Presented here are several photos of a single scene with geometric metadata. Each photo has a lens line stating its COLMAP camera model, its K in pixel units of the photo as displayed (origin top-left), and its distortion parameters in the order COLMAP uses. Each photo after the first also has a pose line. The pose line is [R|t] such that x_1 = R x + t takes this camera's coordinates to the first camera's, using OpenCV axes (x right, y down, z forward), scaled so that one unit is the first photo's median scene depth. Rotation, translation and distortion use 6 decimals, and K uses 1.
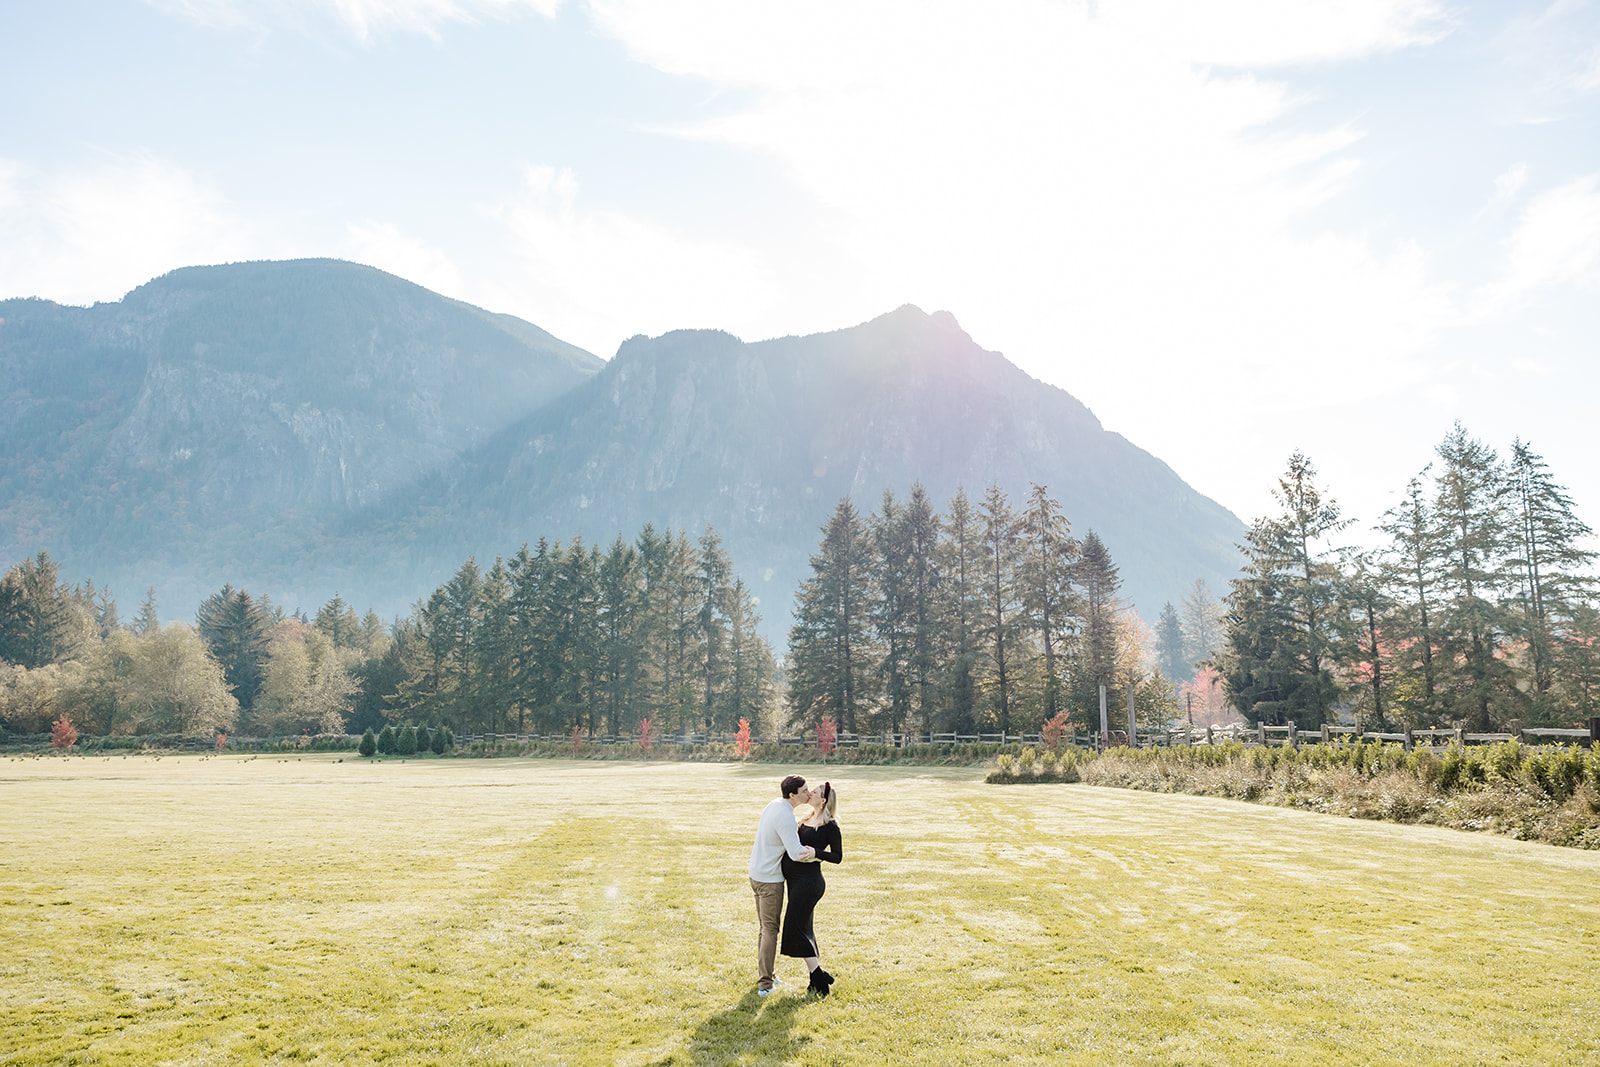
lens RADIAL K [[1314.5, 0, 774.7], [0, 1314.5, 486.4], [0, 0, 1]] dist [0.005421, 0.012059]
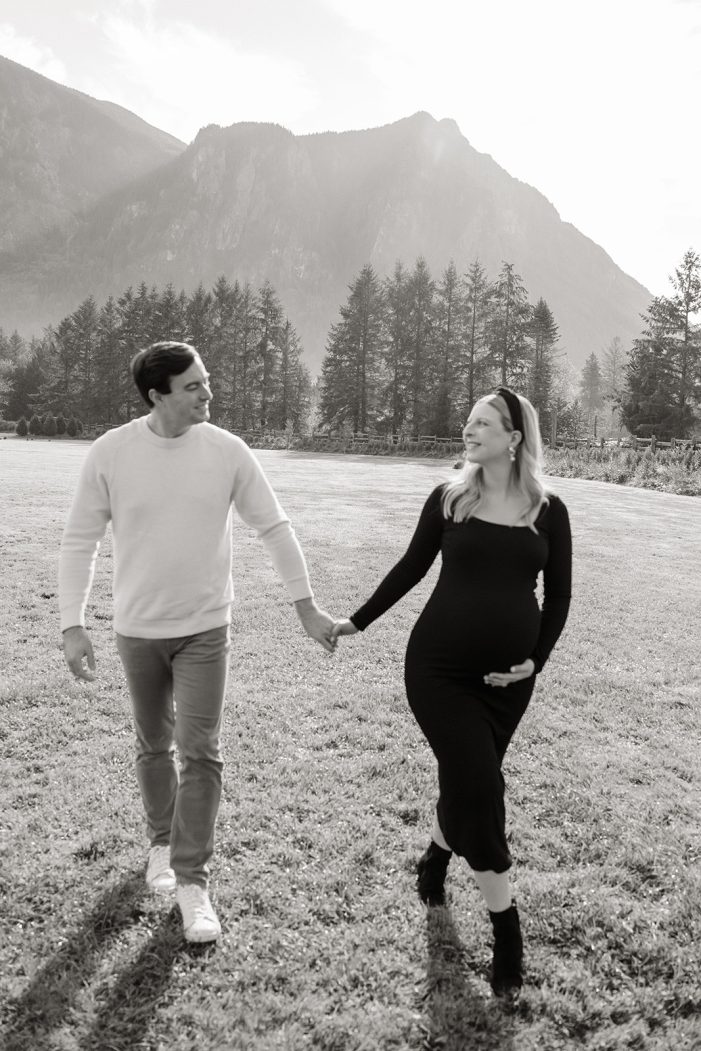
lens RADIAL K [[963.5, 0, 357.2], [0, 963.5, 521.8], [0, 0, 1]] dist [-0.060489, 0.032084]
pose [[0.997649, 0.037364, 0.057444, -0.004865], [-0.051573, 0.961378, 0.270355, -0.003395], [-0.045123, -0.272682, 0.961045, -0.033463]]
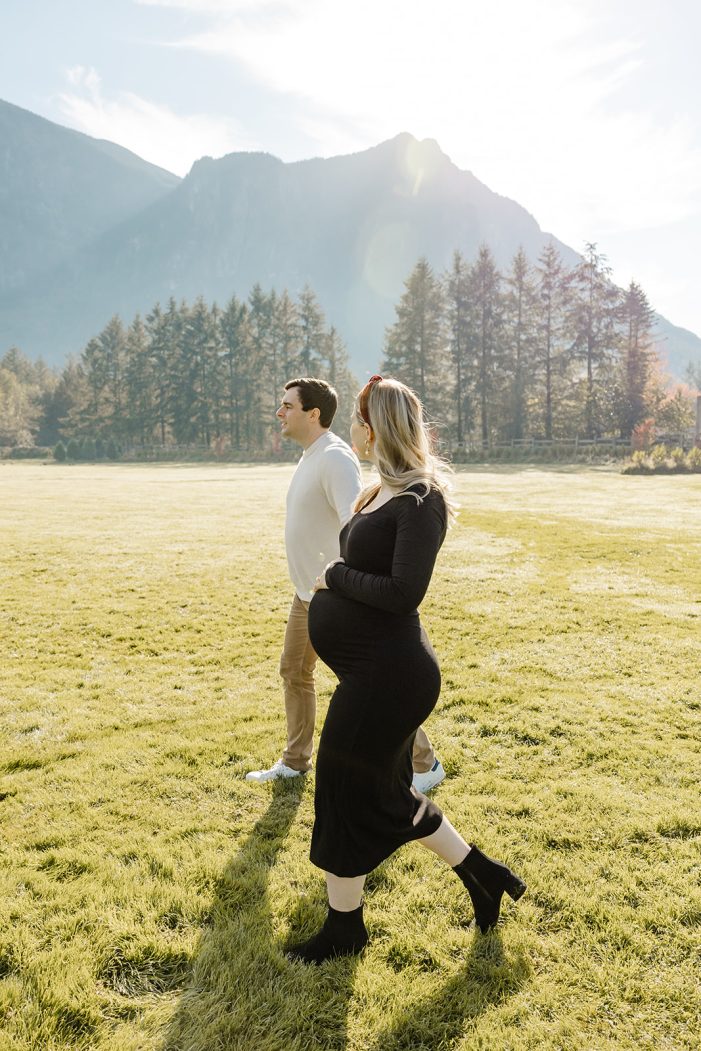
lens RADIAL K [[863.5, 0, 313.0], [0, 863.5, 541.6], [0, 0, 1]] dist [0.005421, 0.012059]
pose [[0.999635, -0.009163, 0.025413, -0.075790], [0.001458, 0.957651, 0.287927, 0.030744], [-0.026975, -0.287785, 0.957315, 0.128395]]
